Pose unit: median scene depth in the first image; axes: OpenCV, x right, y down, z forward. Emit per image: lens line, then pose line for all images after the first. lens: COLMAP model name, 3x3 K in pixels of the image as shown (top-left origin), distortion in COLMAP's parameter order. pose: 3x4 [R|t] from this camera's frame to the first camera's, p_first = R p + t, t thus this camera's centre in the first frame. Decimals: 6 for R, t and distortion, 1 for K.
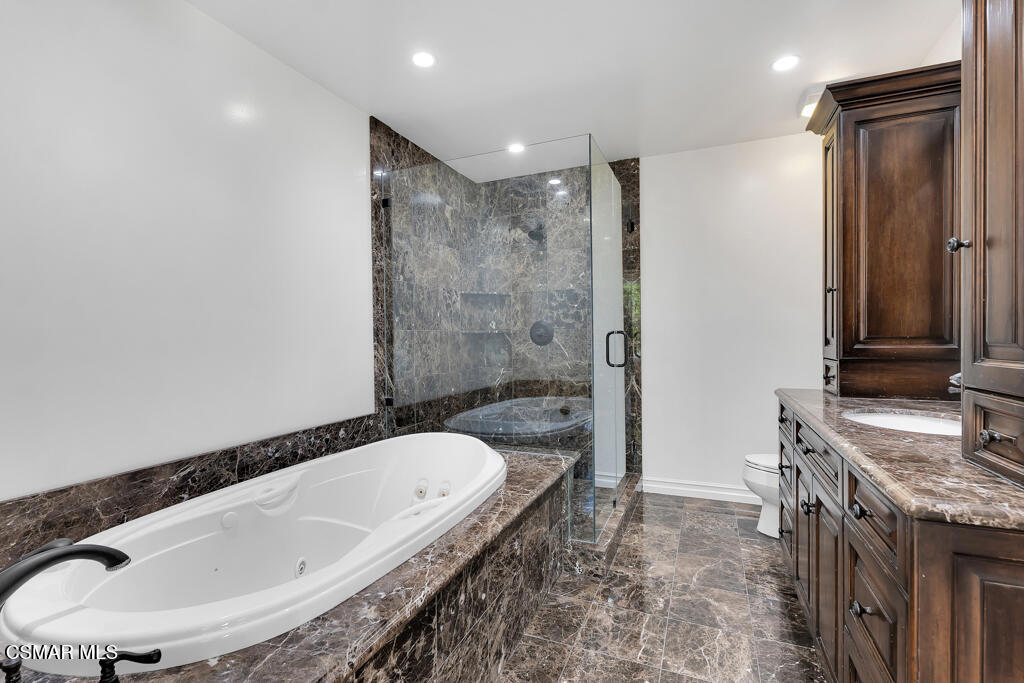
lens RADIAL K [[463.2, 0, 512.0], [0, 463.2, 341.5], [0, 0, 1]] dist [0.000823, -0.000469]
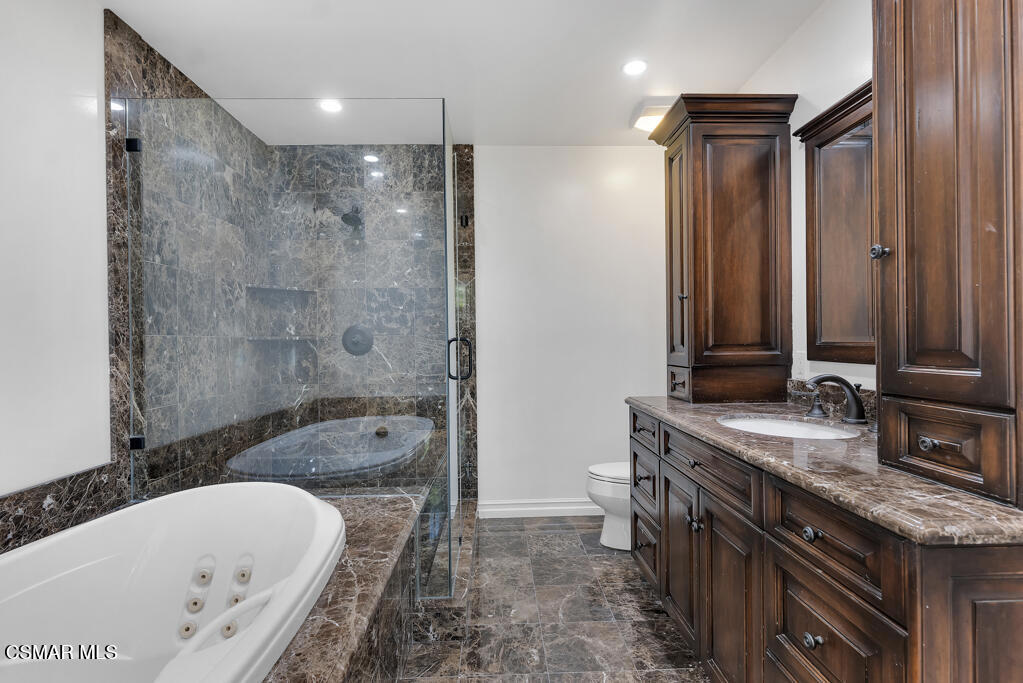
lens RADIAL K [[497.5, 0, 511.5], [0, 497.5, 341.5], [0, 0, 1]] dist [0.000989, -0.000355]
pose [[0.909773, 0.000372, 0.415106, -0.074698], [0.006389, 0.999869, -0.014898, -0.001509], [-0.415057, 0.016206, 0.909651, 0.127698]]
